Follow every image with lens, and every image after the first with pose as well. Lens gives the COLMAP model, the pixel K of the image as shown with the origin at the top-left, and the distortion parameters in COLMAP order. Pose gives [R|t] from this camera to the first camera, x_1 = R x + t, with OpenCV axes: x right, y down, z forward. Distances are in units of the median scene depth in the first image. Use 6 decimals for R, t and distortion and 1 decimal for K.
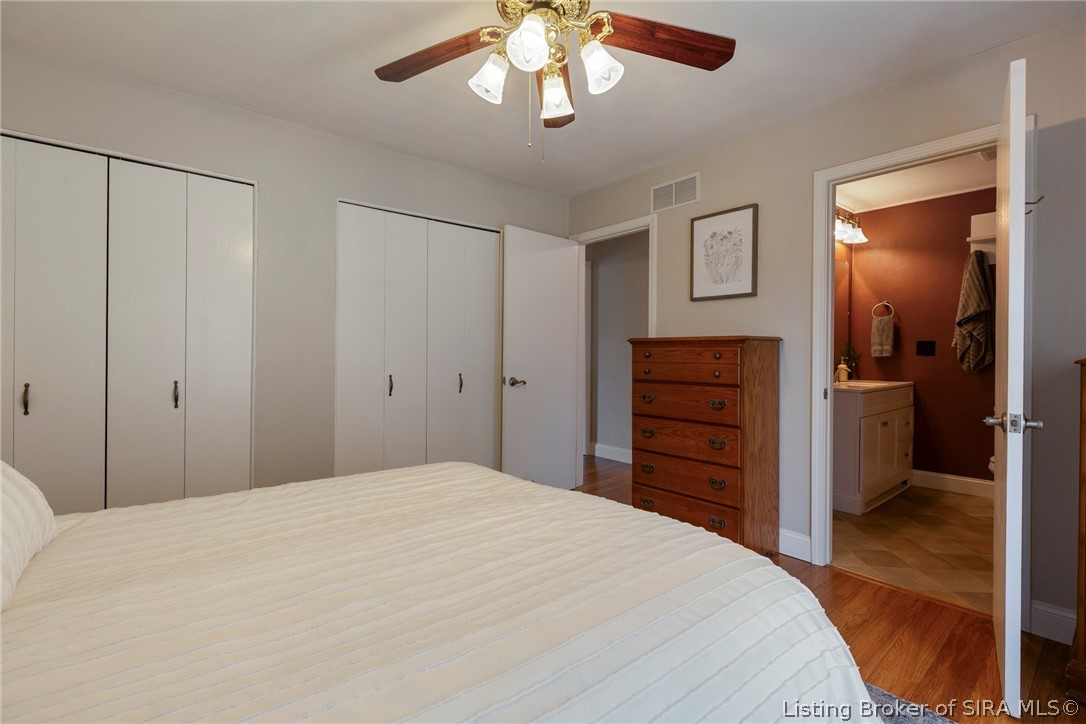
lens RADIAL K [[478.6, 0, 542.2], [0, 478.6, 355.3], [0, 0, 1]] dist [-0.001861, -0.000607]
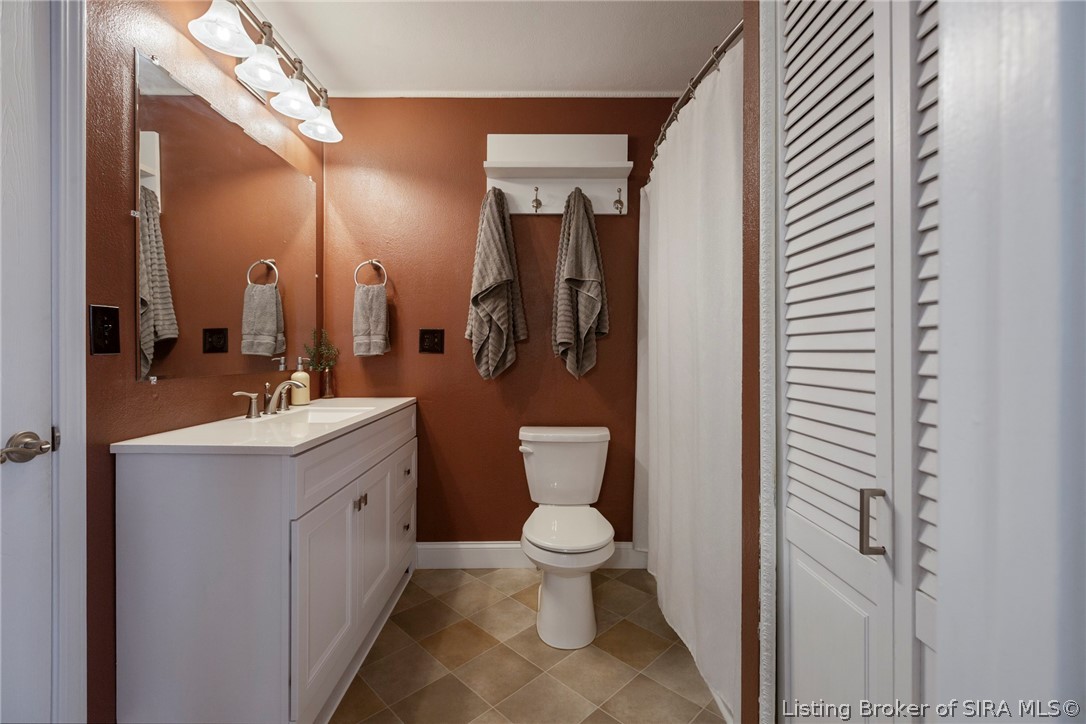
lens RADIAL K [[478.6, 0, 543.7], [0, 478.6, 356.9], [0, 0, 1]] dist [-0.001861, -0.000607]
pose [[0.618584, -0.008815, 0.785669, 0.439824], [0.008330, 0.999954, 0.004661, 0.003834], [-0.785675, 0.003661, 0.618629, 0.546017]]
